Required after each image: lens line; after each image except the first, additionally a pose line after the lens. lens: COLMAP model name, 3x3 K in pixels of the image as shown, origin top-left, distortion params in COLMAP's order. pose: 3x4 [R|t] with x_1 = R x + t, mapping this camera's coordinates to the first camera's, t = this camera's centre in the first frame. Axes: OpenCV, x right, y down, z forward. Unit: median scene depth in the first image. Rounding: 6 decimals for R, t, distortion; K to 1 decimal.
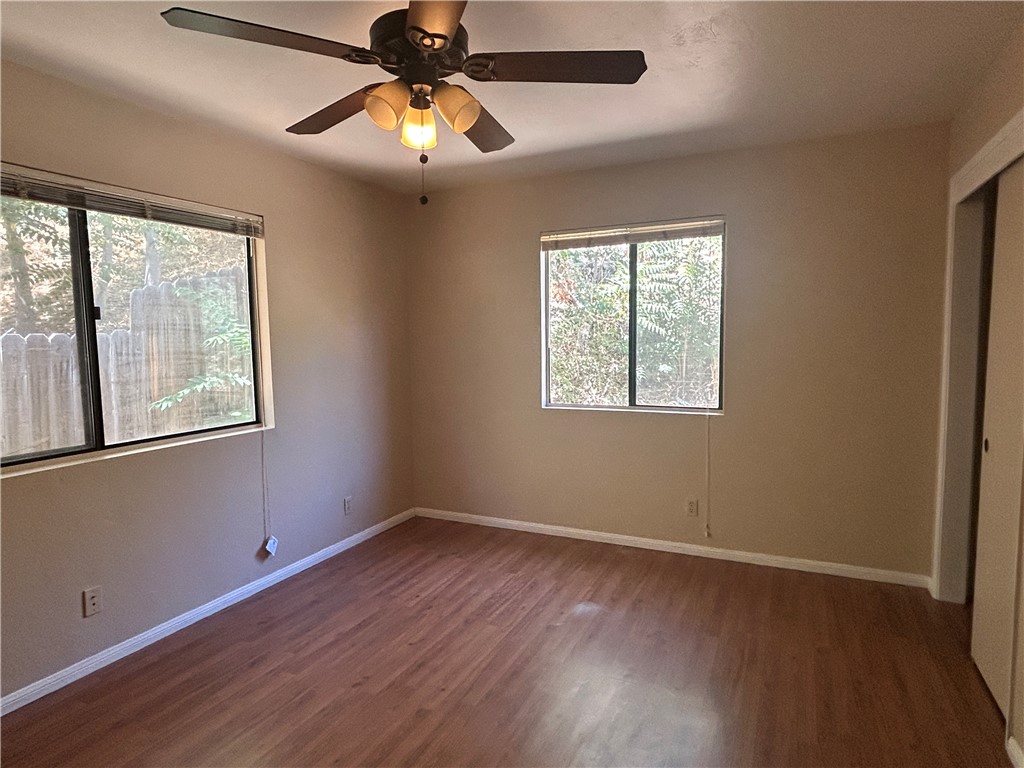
lens RADIAL K [[597.4, 0, 512.0], [0, 597.4, 384.0], [0, 0, 1]] dist [0.006393, 0.002687]
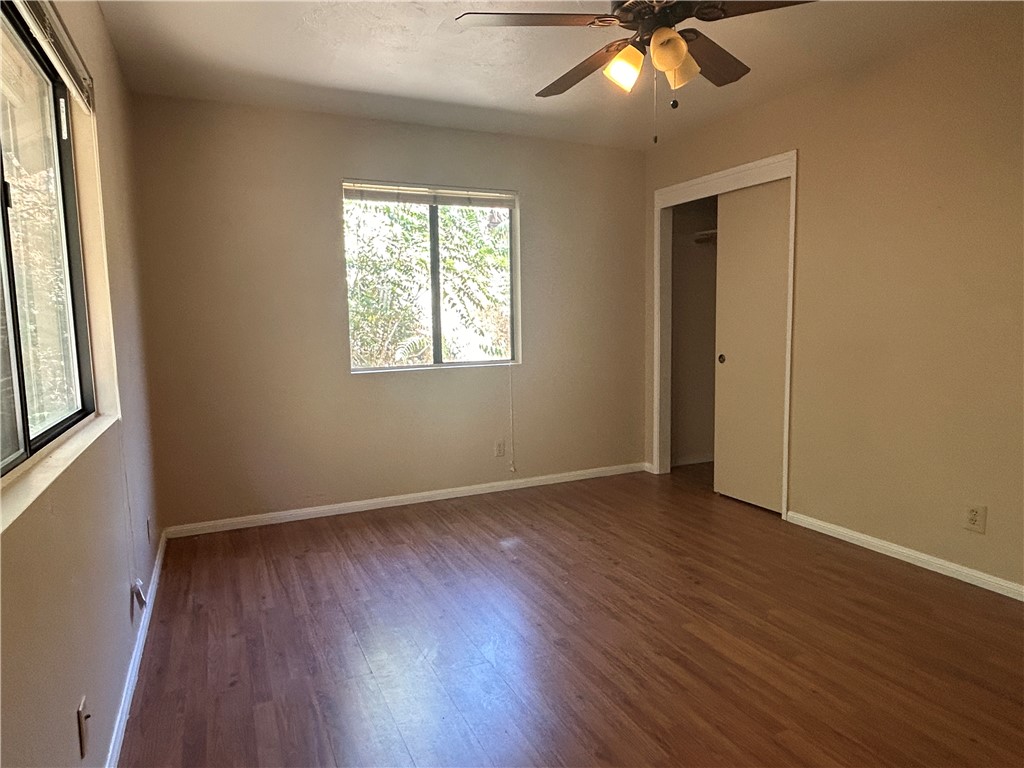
lens RADIAL K [[648.5, 0, 514.5], [0, 648.5, 379.3], [0, 0, 1]] dist [0.054778, -0.000983]
pose [[0.633402, -0.073474, 0.770327, -0.607009], [0.071058, 0.996799, 0.036648, 0.033078], [-0.770554, 0.031525, 0.636595, 0.194741]]
